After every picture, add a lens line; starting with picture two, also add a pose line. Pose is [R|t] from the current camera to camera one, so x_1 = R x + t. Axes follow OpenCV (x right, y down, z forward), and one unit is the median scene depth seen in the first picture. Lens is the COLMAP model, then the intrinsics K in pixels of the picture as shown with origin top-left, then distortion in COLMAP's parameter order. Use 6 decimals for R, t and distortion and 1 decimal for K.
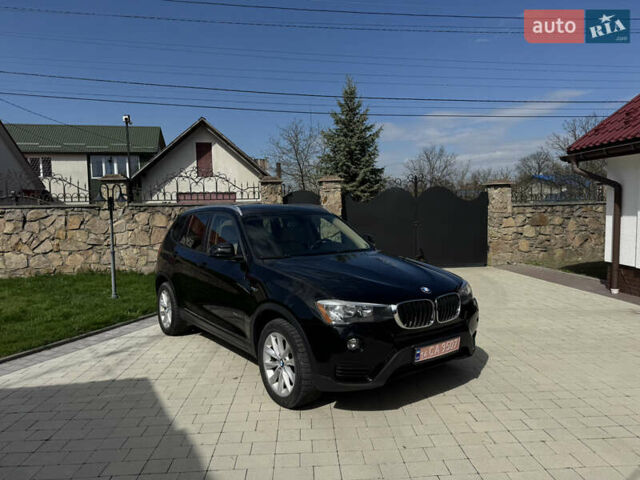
lens RADIAL K [[454.3, 0, 323.0], [0, 454.3, 240.9], [0, 0, 1]] dist [0.051450, -0.070506]
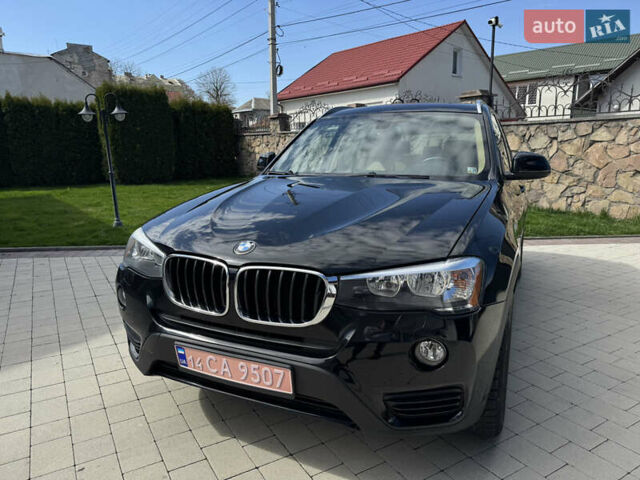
lens RADIAL K [[454.5, 0, 320.0], [0, 454.5, 240.0], [0, 0, 1]] dist [0.054508, -0.072283]
pose [[0.475135, 0.188609, -0.859461, 0.216135], [-0.066076, 0.981647, 0.178894, 0.002910], [0.877428, -0.028209, 0.478878, 0.266920]]
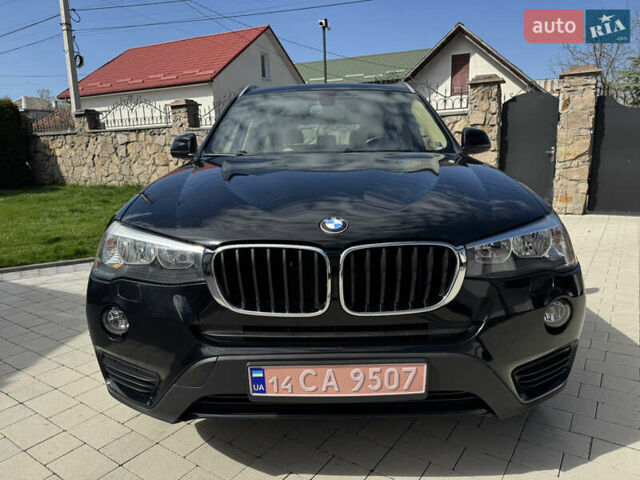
lens RADIAL K [[457.3, 0, 321.5], [0, 457.3, 241.4], [0, 0, 1]] dist [0.025320, -0.028353]
pose [[0.797343, 0.116413, -0.592193, 0.142202], [-0.033240, 0.988202, 0.149504, 0.020778], [0.602610, -0.099521, 0.791806, 0.219321]]
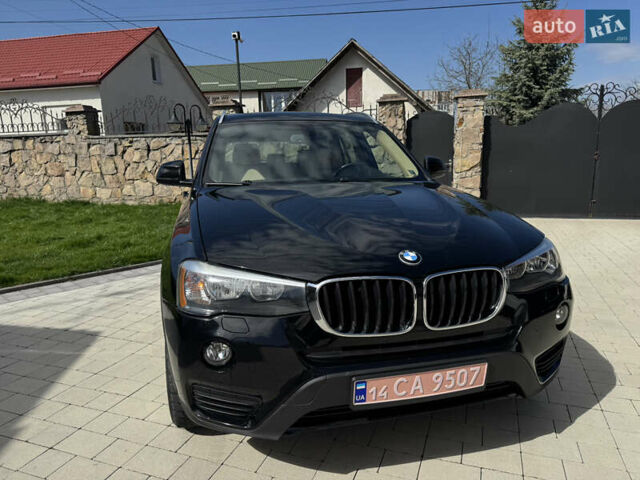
lens RADIAL K [[454.3, 0, 323.0], [0, 454.3, 240.9], [0, 0, 1]] dist [0.051450, -0.070506]
pose [[0.920318, 0.074042, -0.384101, 0.102671], [-0.023366, 0.990575, 0.134963, 0.009879], [0.390474, -0.115233, 0.913374, 0.172103]]
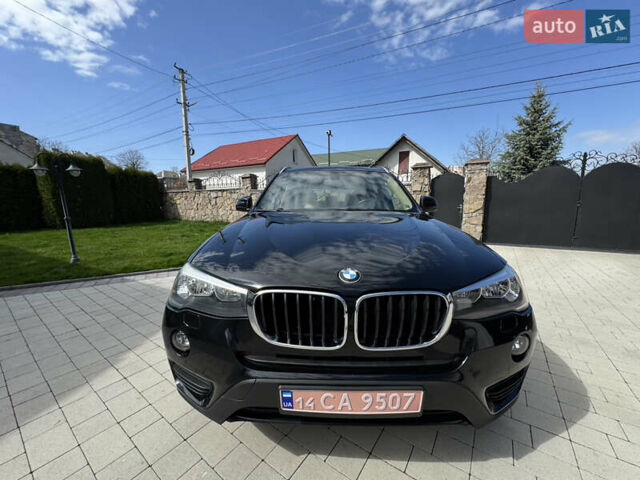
lens RADIAL K [[254.5, 0, 320.0], [0, 254.5, 240.0], [0, 0, 1]] dist [0.000257, -0.000163]
pose [[0.786681, 0.103706, -0.608587, 0.116064], [-0.051813, 0.993403, 0.102306, 0.014201], [0.615181, -0.048949, 0.786865, 0.244014]]
